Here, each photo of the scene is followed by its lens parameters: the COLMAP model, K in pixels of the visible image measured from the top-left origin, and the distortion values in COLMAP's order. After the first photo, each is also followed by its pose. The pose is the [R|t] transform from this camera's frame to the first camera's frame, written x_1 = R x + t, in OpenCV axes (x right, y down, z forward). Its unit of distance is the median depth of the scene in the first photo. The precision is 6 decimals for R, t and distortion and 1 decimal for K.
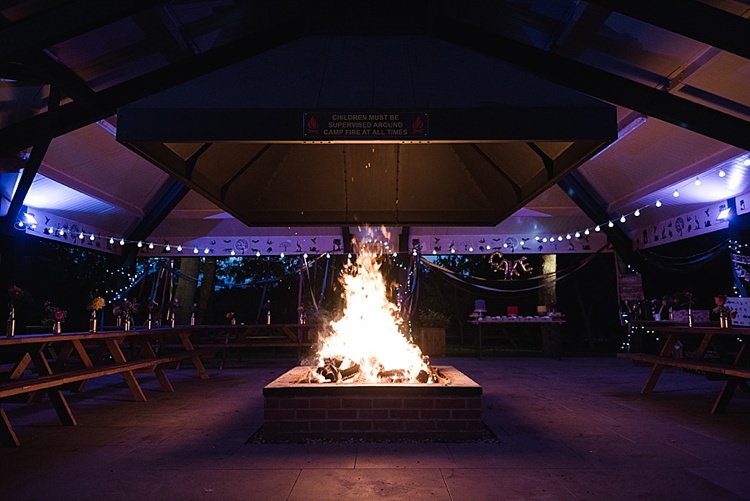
lens RADIAL K [[534.8, 0, 370.8], [0, 534.8, 250.6], [0, 0, 1]] dist [0.006766, 0.000011]
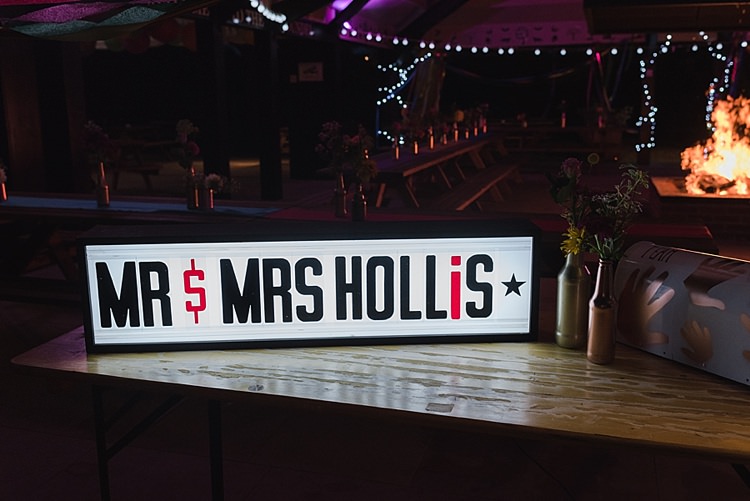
lens RADIAL K [[765.0, 0, 375.3], [0, 765.0, 250.9], [0, 0, 1]] dist [0.016922, 0.000000]
pose [[0.967343, 0.050573, -0.248373, -0.164822], [0.032073, 0.947594, 0.317864, -0.089960], [0.251432, -0.315450, 0.915026, -0.354654]]
